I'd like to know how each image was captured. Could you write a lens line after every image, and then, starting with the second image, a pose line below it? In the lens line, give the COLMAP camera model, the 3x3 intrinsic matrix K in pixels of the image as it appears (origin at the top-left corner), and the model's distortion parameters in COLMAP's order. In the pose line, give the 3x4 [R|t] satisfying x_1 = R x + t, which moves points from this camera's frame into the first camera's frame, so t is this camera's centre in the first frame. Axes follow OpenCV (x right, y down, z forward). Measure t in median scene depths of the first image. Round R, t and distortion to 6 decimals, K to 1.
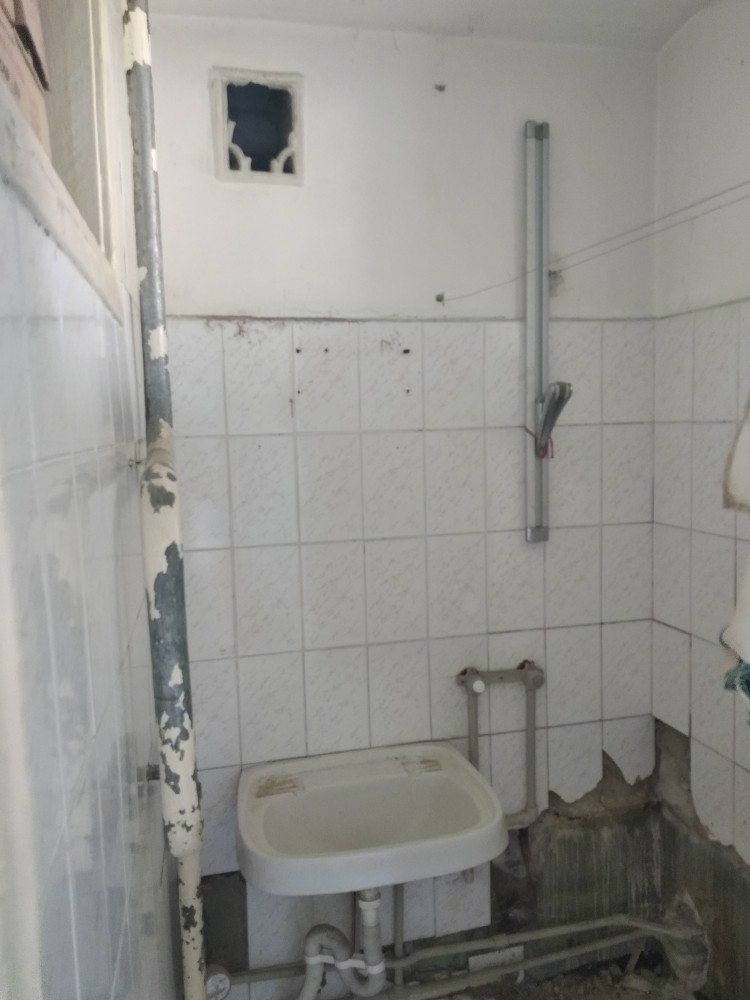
lens RADIAL K [[776.7, 0, 352.4], [0, 776.7, 468.2], [0, 0, 1]] dist [0.029565, -0.056211]
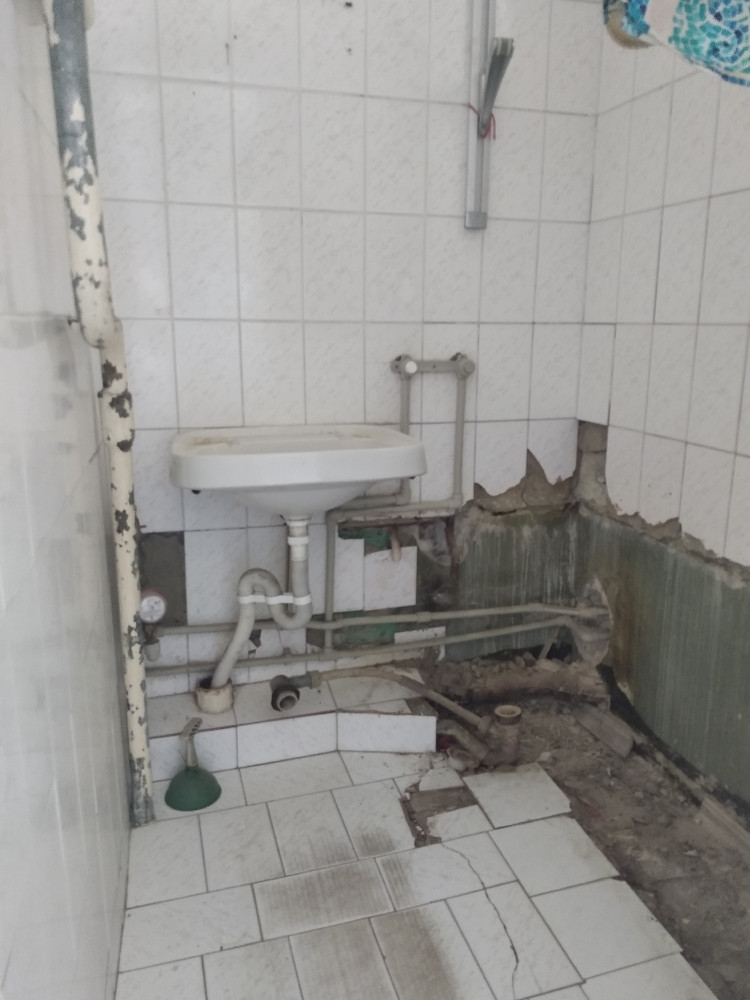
lens RADIAL K [[776.7, 0, 371.4], [0, 776.7, 508.2], [0, 0, 1]] dist [0.029565, -0.056211]
pose [[0.998128, 0.022186, 0.056988, 0.054407], [-0.030500, 0.988302, 0.149432, 0.311538], [-0.053006, -0.150890, 0.987128, -0.047609]]
